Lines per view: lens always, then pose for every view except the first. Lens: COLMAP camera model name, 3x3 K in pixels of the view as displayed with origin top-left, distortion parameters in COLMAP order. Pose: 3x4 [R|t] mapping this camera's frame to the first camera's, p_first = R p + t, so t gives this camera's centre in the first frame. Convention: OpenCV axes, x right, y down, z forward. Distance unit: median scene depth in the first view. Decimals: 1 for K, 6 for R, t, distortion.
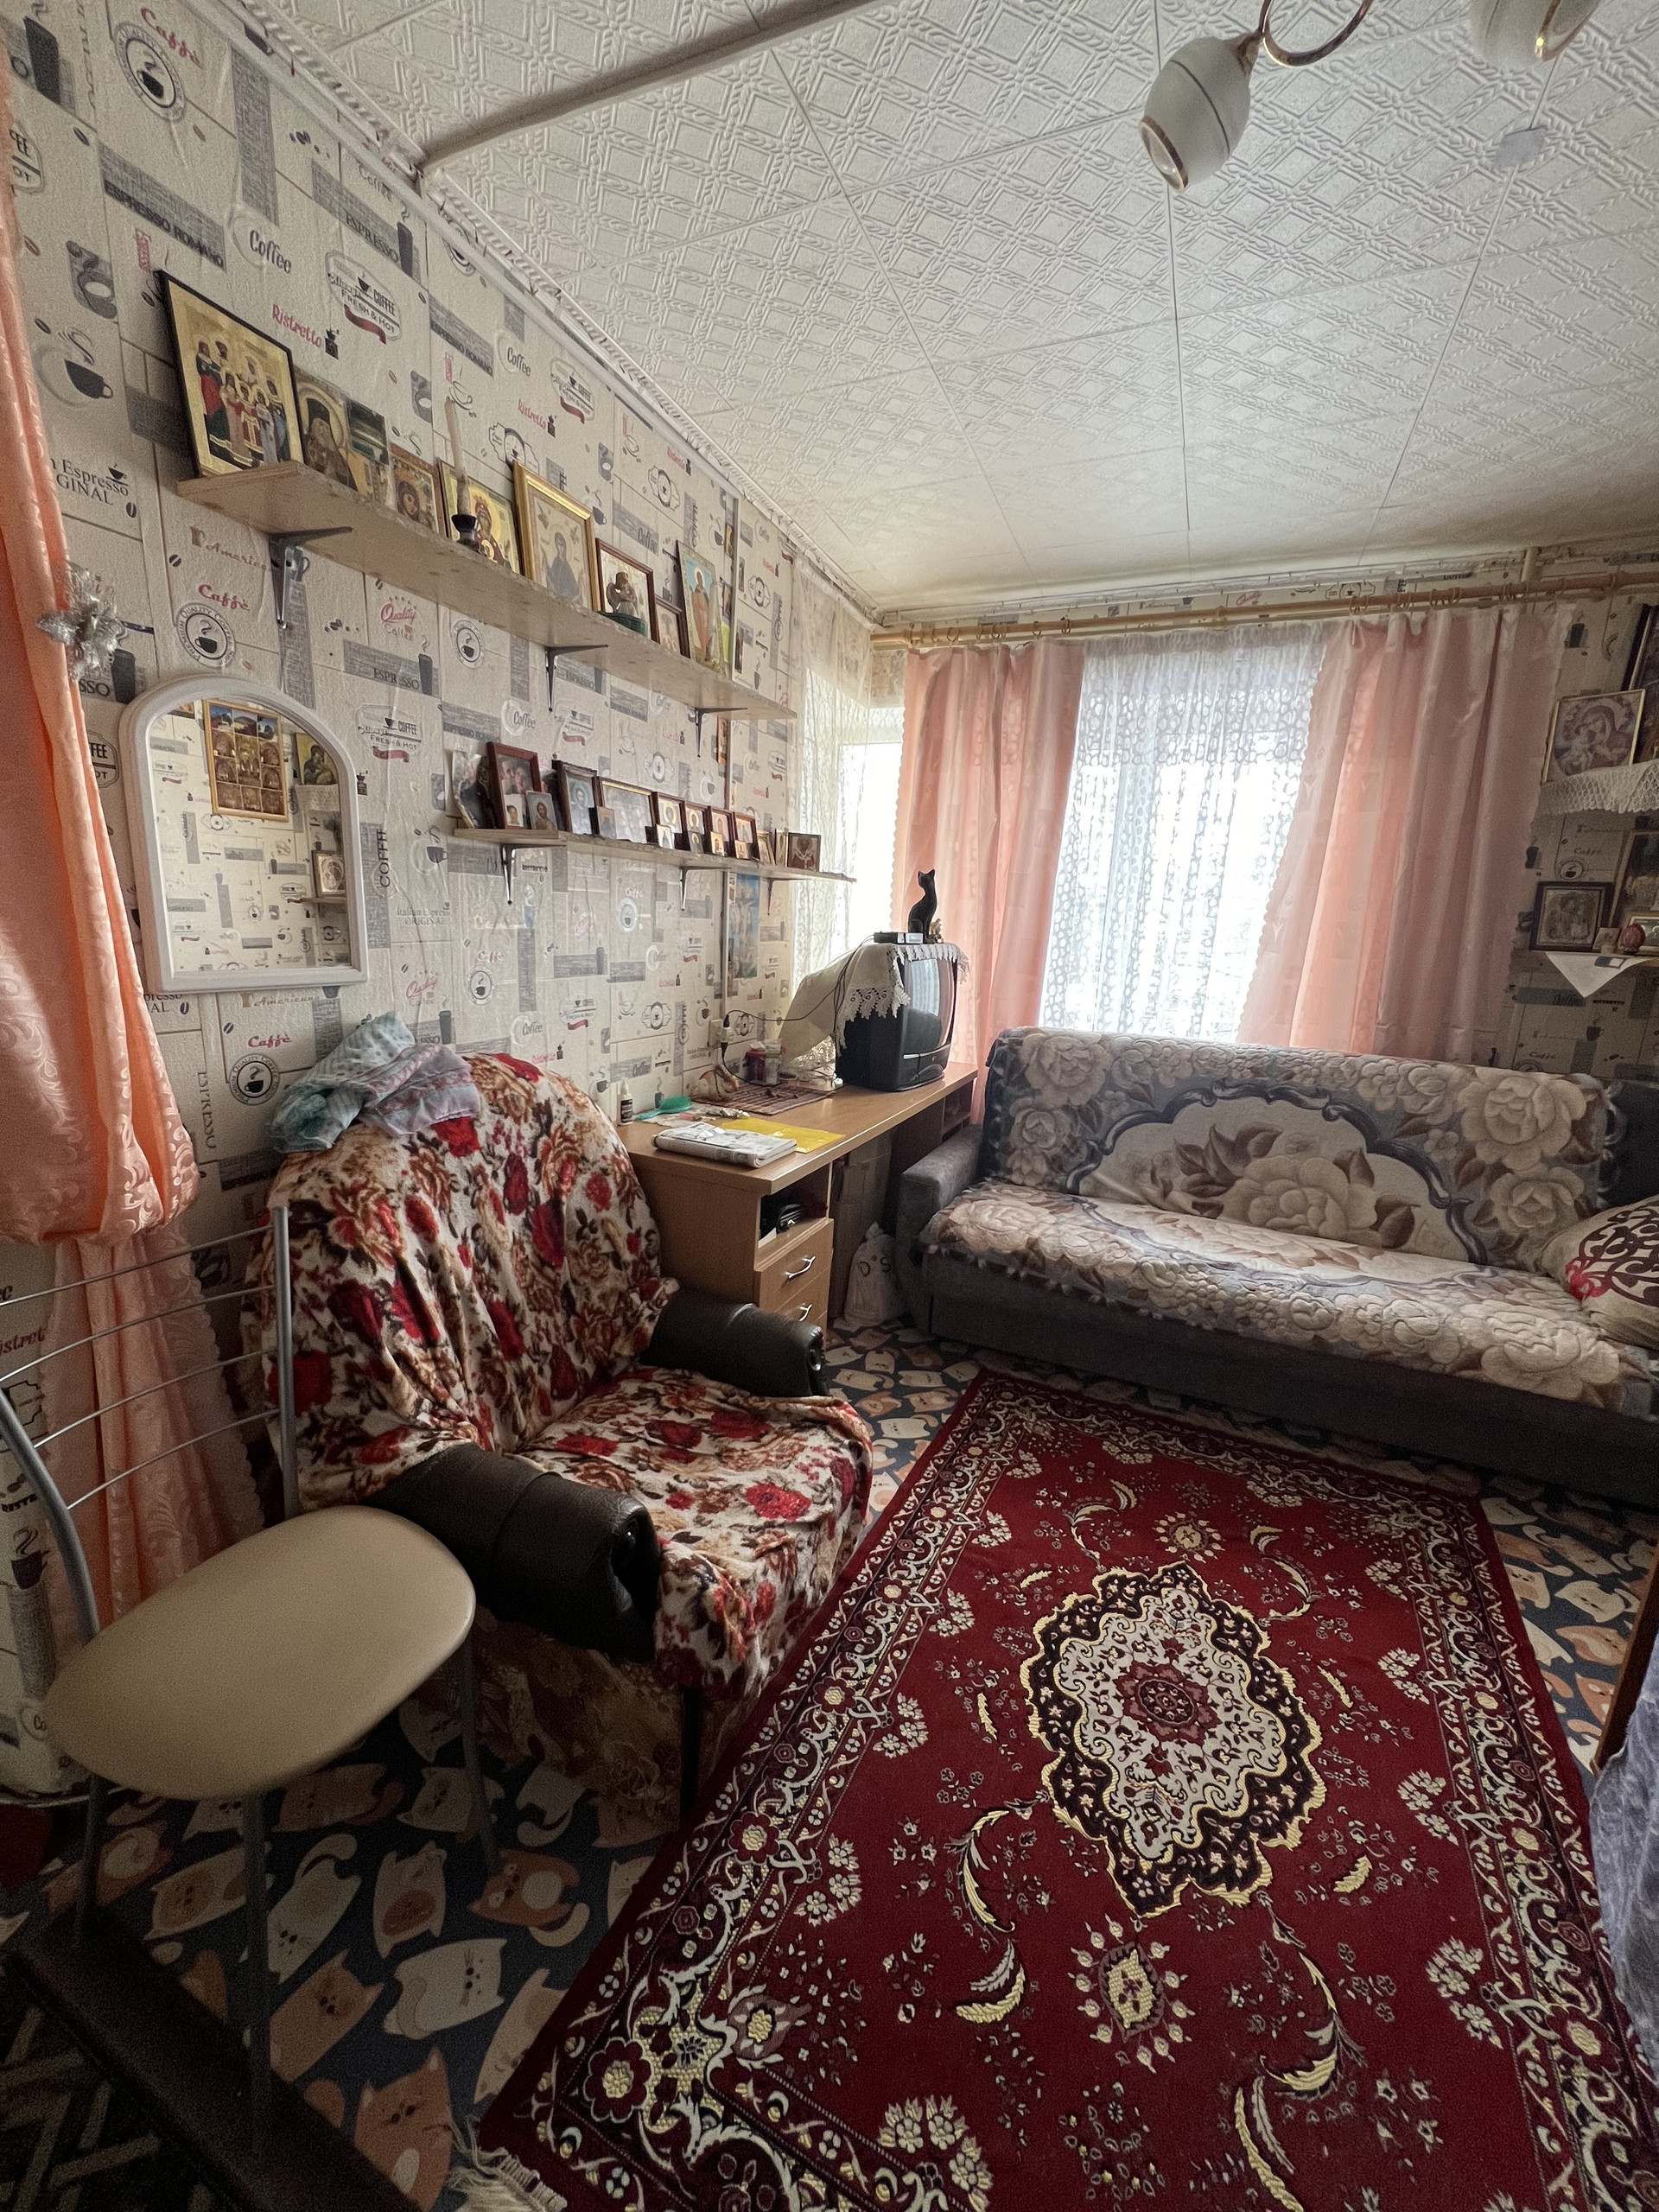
lens RADIAL K [[883.0, 0, 825.1], [0, 883.0, 1107.5], [0, 0, 1]] dist [-0.002785, -0.000005]
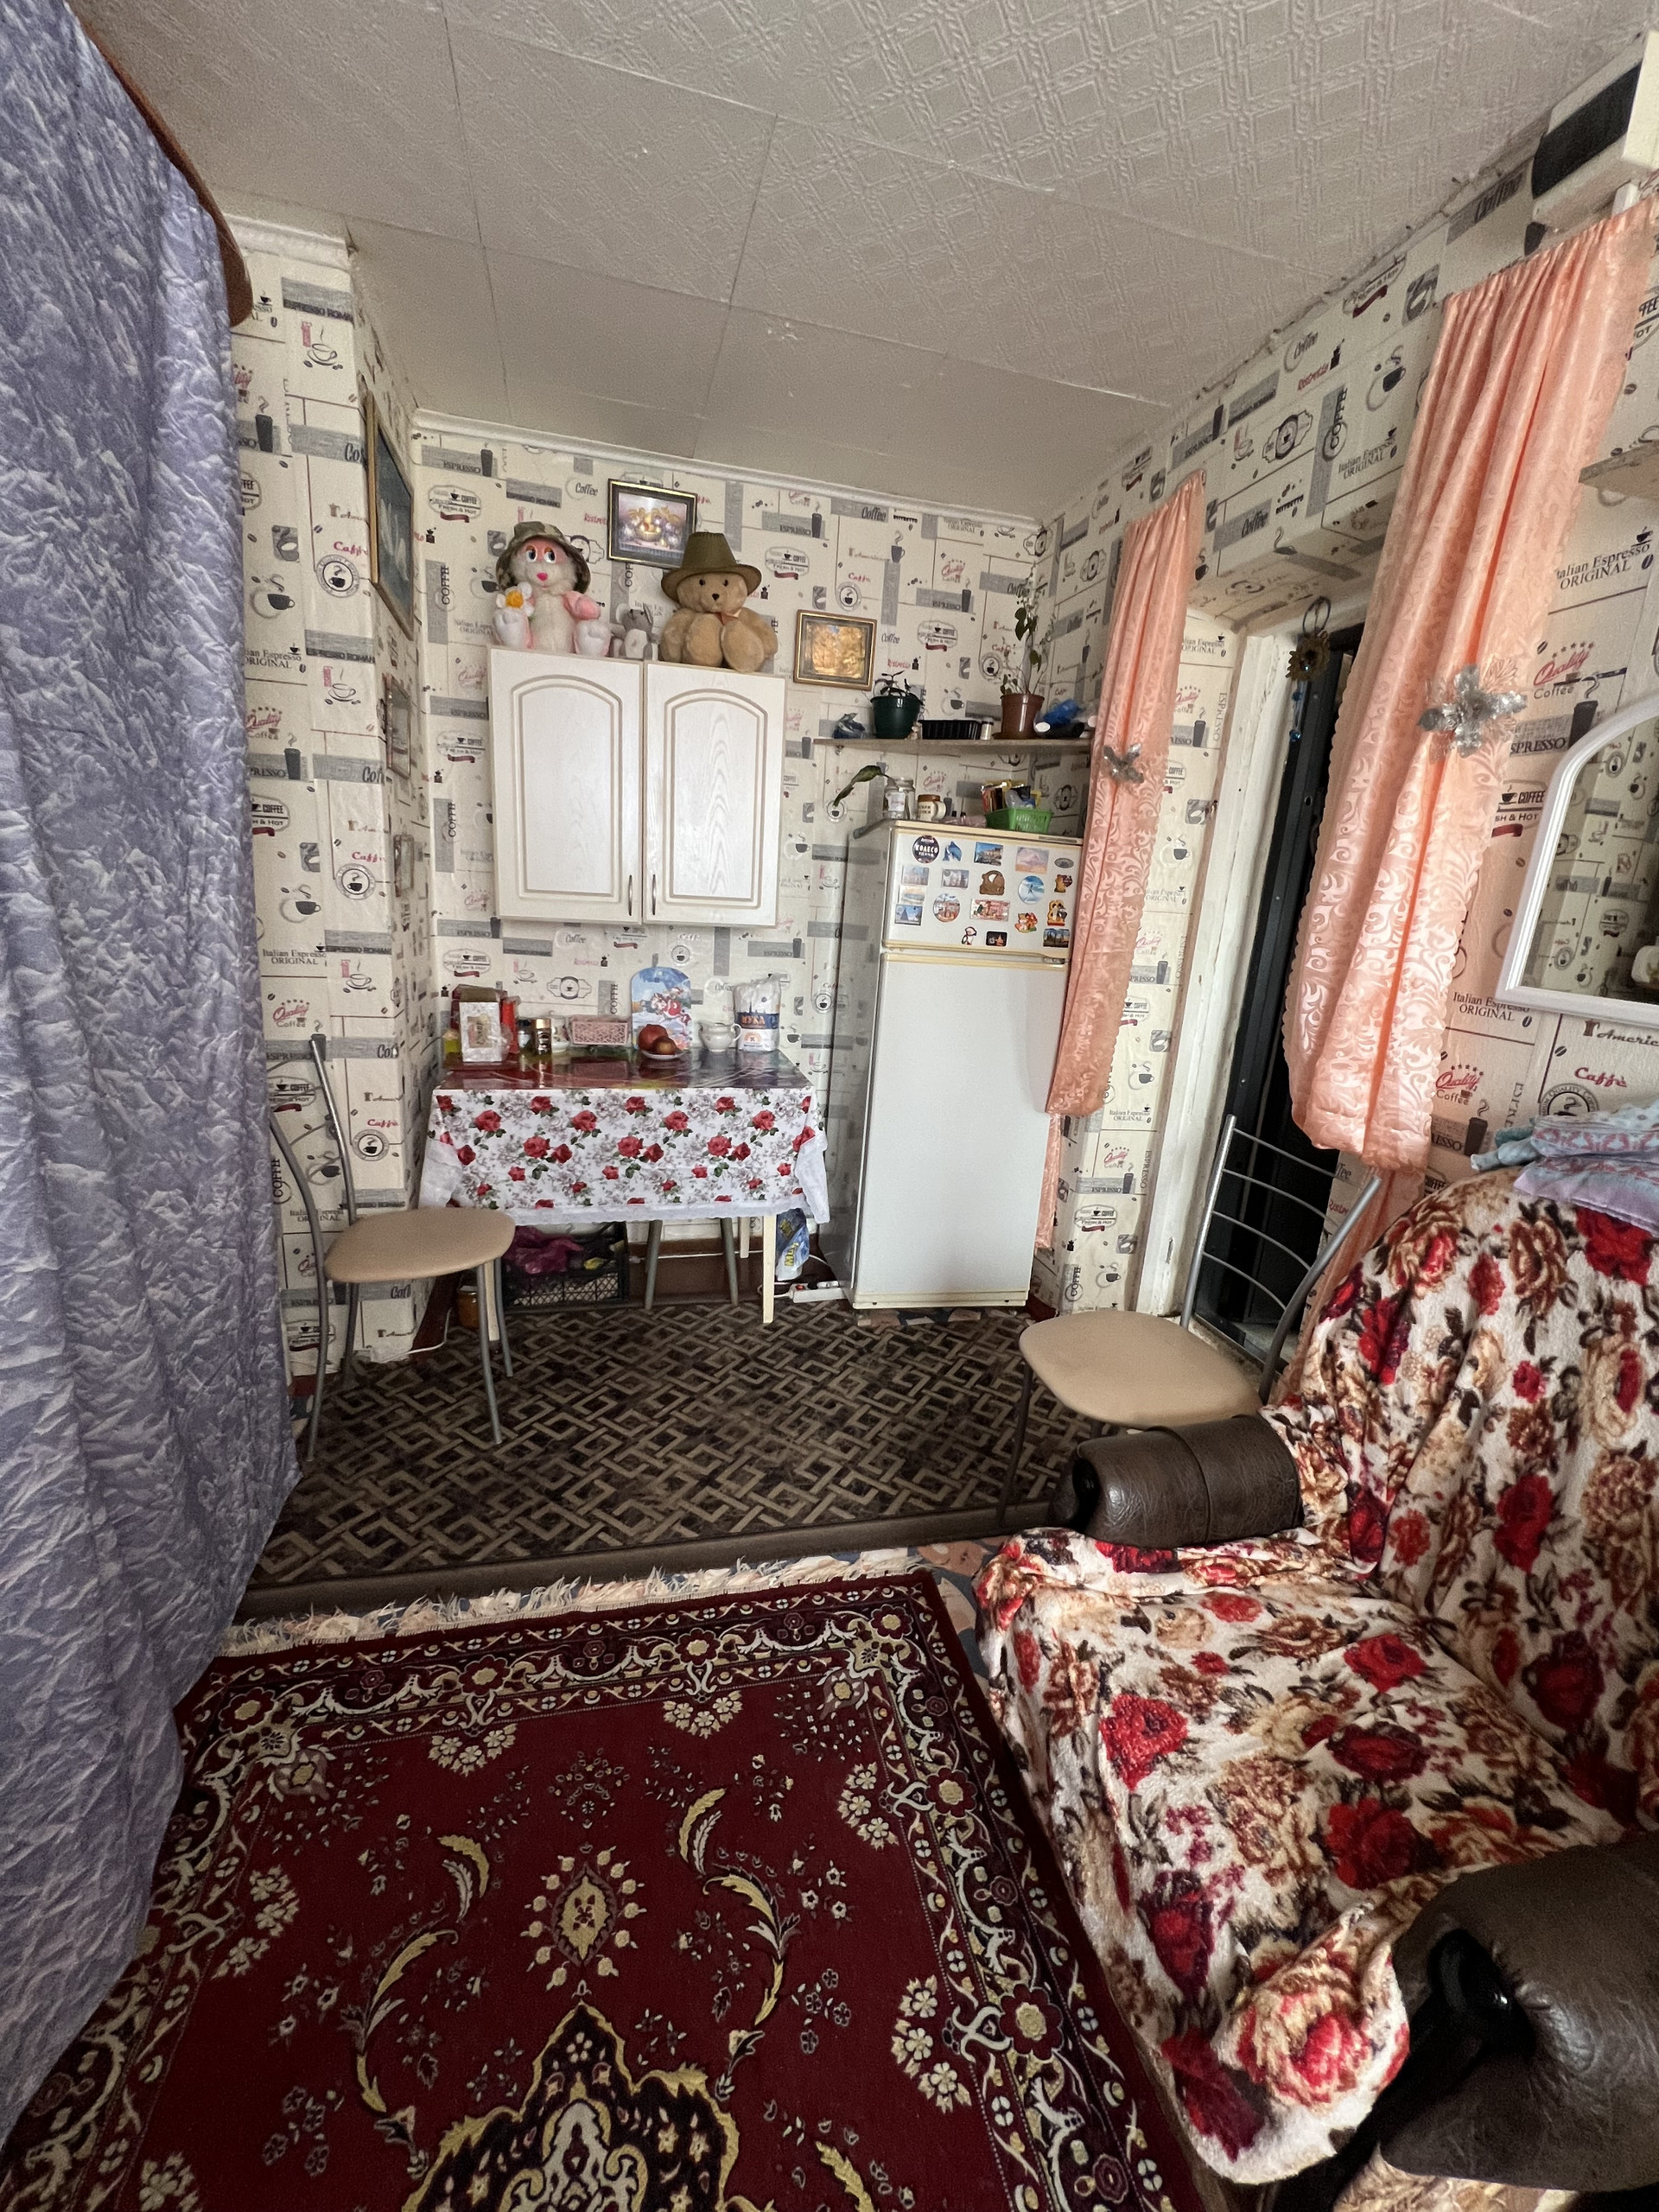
lens RADIAL K [[883.0, 0, 824.2], [0, 883.0, 1107.7], [0, 0, 1]] dist [-0.002785, -0.000005]
pose [[-0.780896, 0.060342, -0.621739, 0.526419], [-0.231551, 0.896454, 0.377829, -0.191060], [0.580159, 0.439010, -0.686065, 1.085081]]
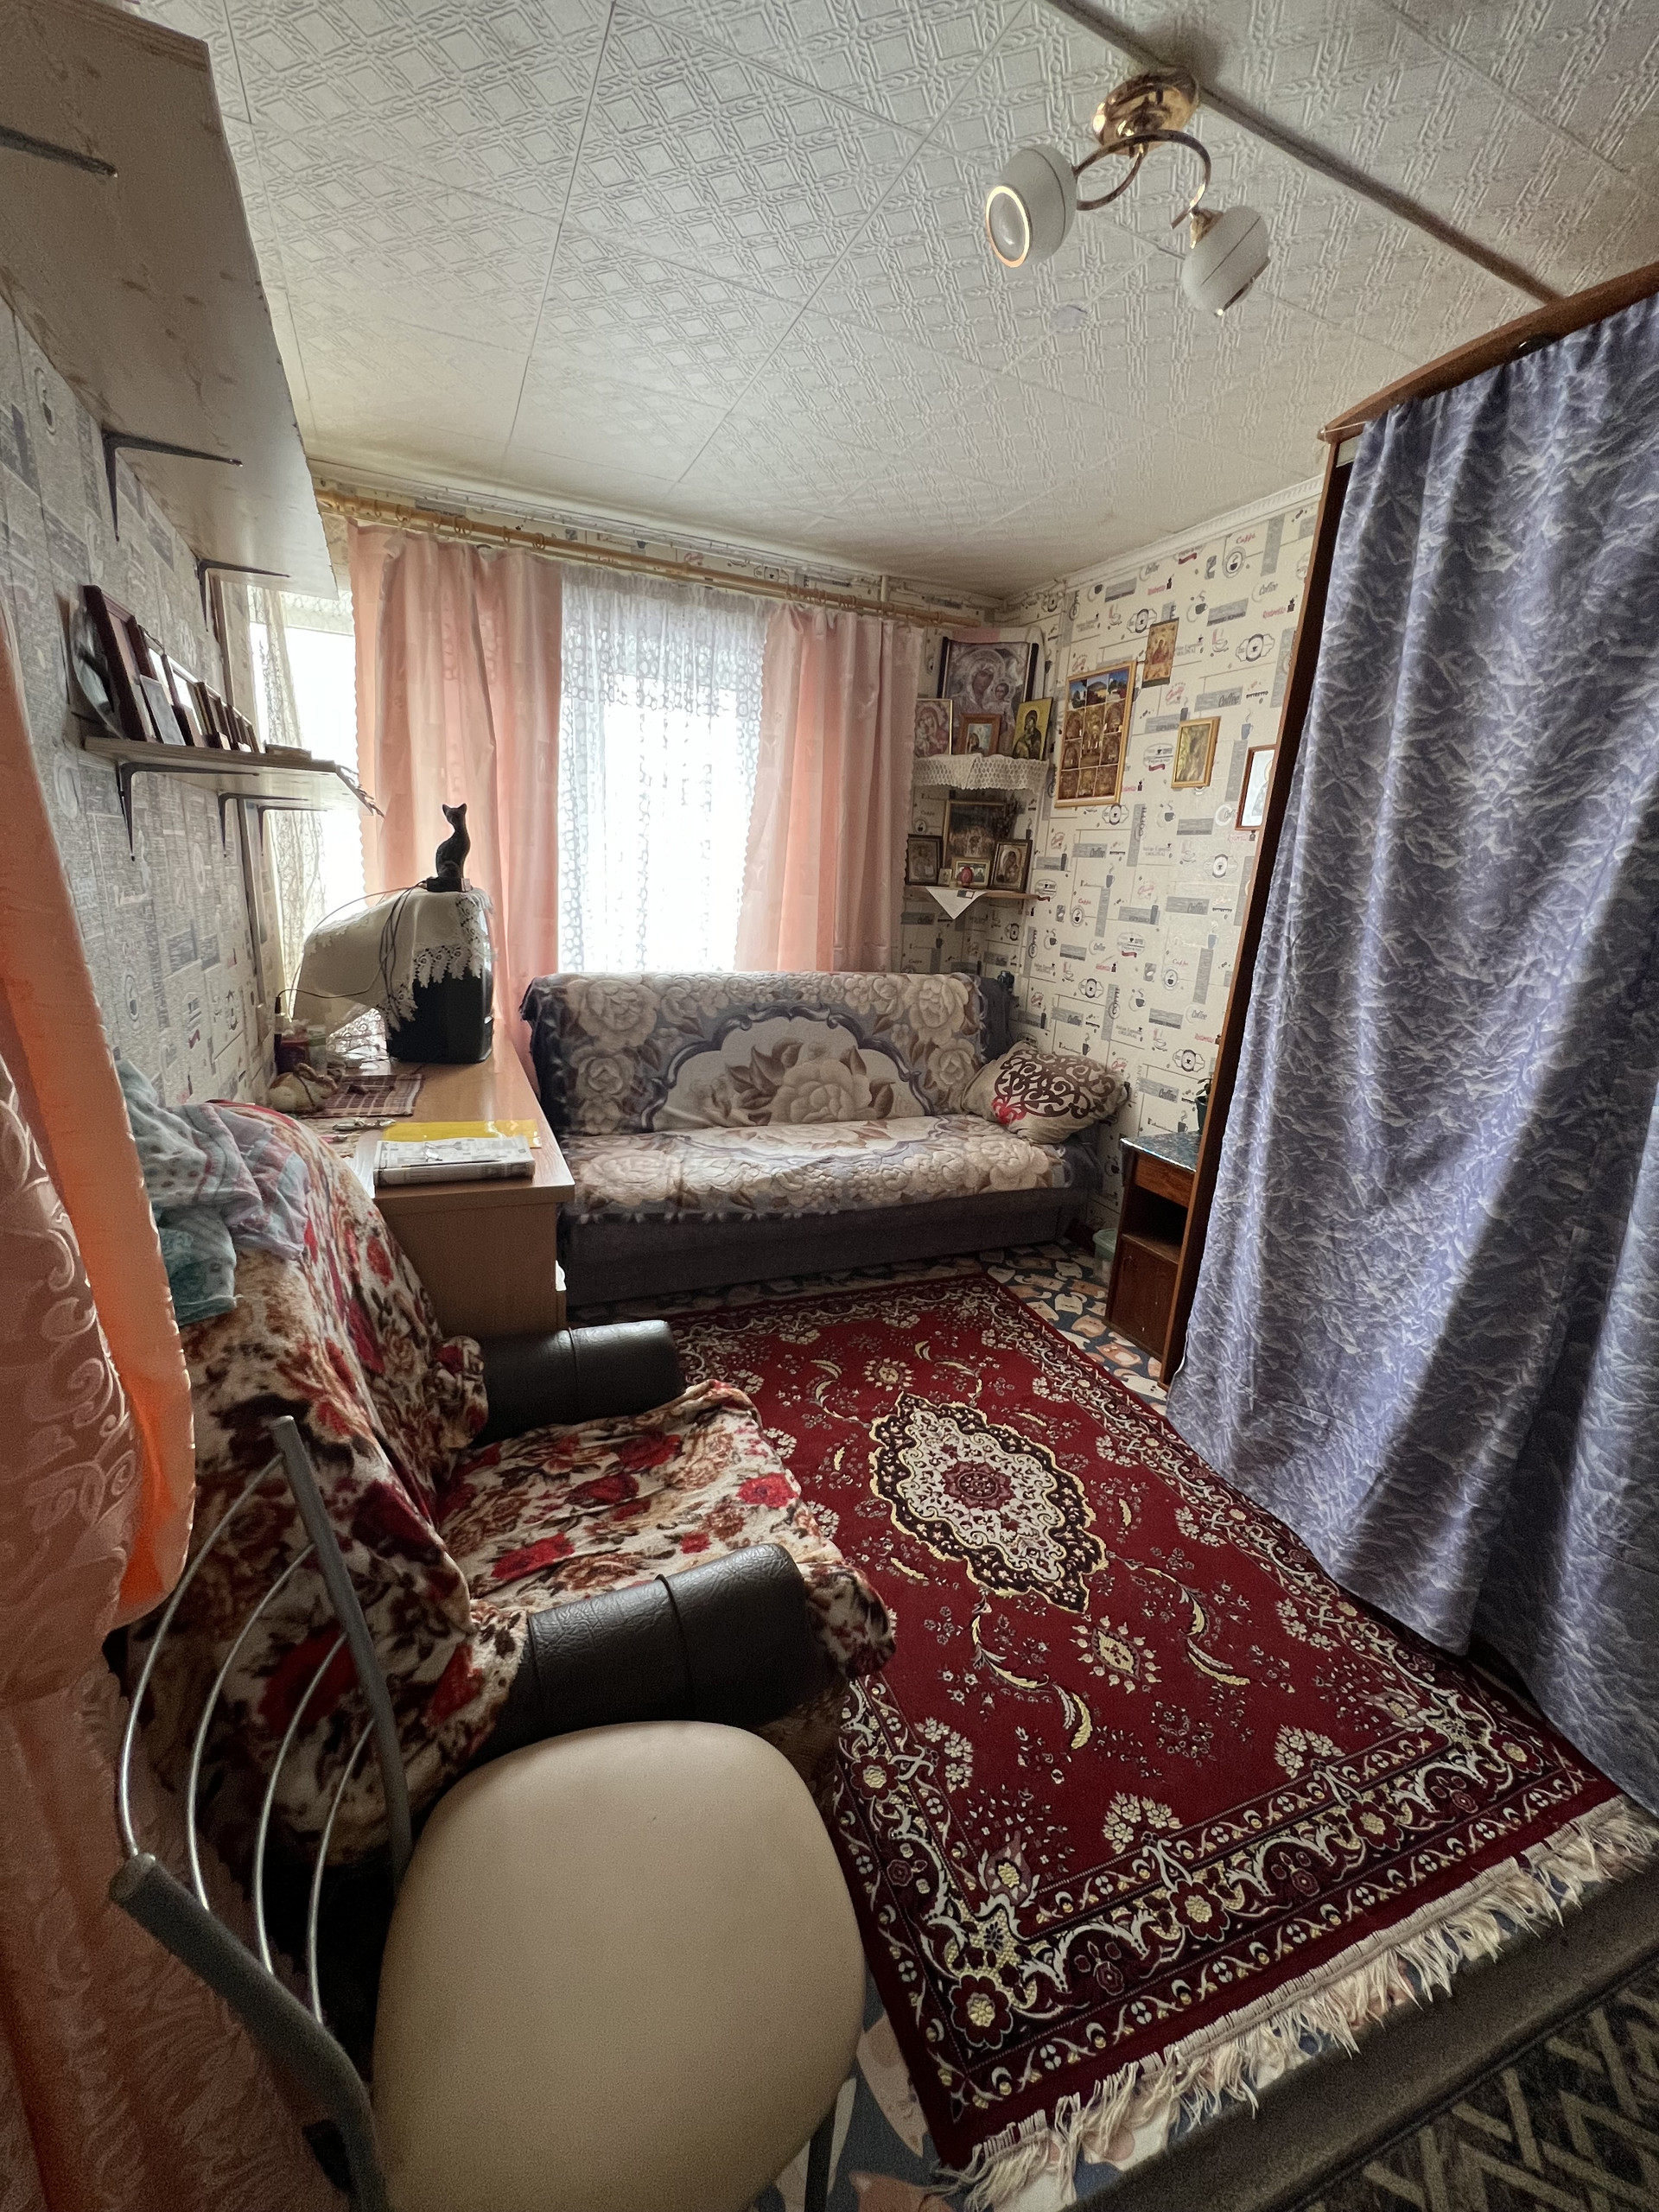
lens RADIAL K [[883.0, 0, 824.3], [0, 883.0, 1107.9], [0, 0, 1]] dist [-0.002785, -0.000005]
pose [[0.674135, -0.199371, 0.711191, -0.612643], [0.135808, 0.979922, 0.145973, -0.103849], [-0.726015, -0.001820, 0.687676, 0.272331]]
